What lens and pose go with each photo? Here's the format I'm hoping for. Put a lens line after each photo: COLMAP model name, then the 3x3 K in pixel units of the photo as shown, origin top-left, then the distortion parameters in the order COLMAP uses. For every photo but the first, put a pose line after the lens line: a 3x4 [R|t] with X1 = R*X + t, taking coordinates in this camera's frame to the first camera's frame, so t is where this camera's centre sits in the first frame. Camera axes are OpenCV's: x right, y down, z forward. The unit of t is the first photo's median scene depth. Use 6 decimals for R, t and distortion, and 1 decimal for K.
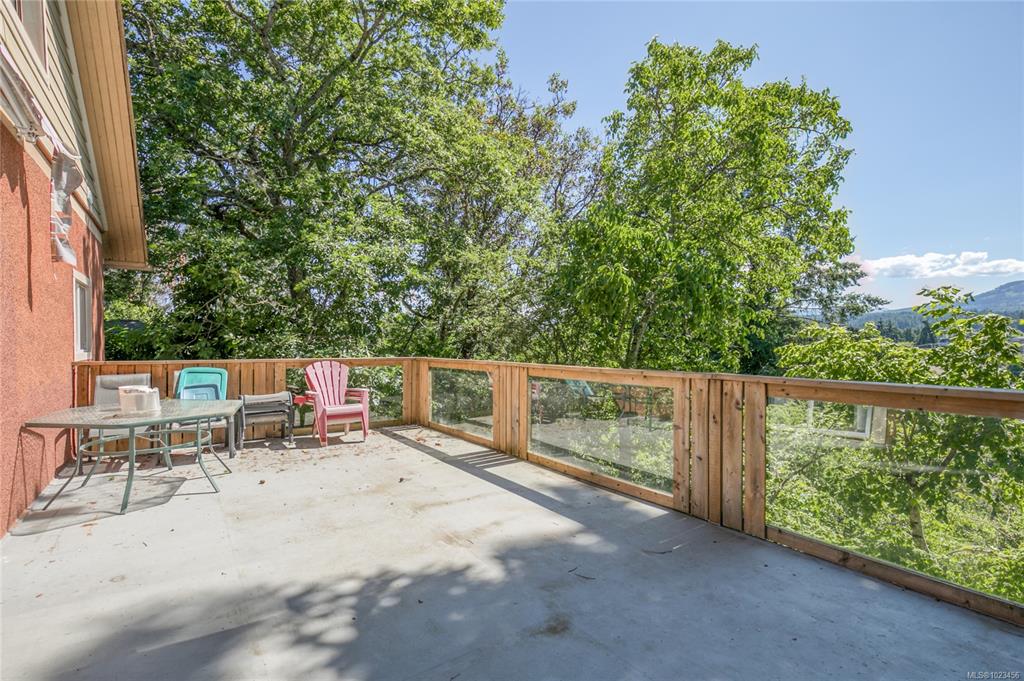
lens RADIAL K [[470.3, 0, 511.0], [0, 470.3, 342.0], [0, 0, 1]] dist [-0.002356, -0.001884]
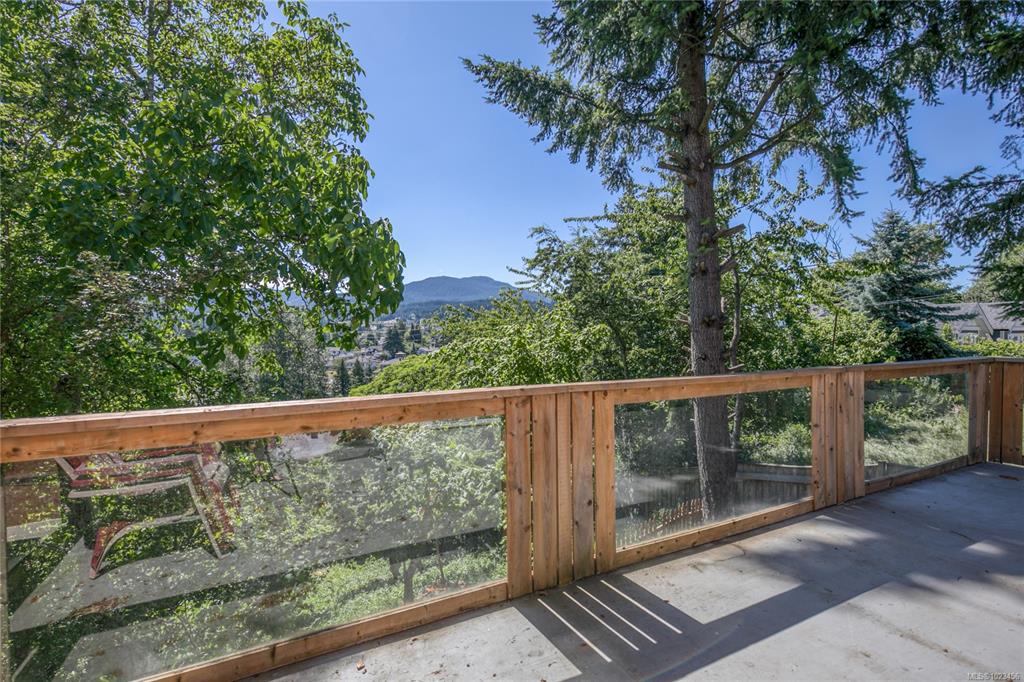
lens RADIAL K [[470.3, 0, 509.9], [0, 470.3, 341.9], [0, 0, 1]] dist [-0.002356, -0.001884]
pose [[0.153575, -0.003793, 0.988130, -0.501691], [0.008788, 0.999958, 0.002473, 0.000192], [-0.988098, 0.008304, 0.153602, 1.058618]]
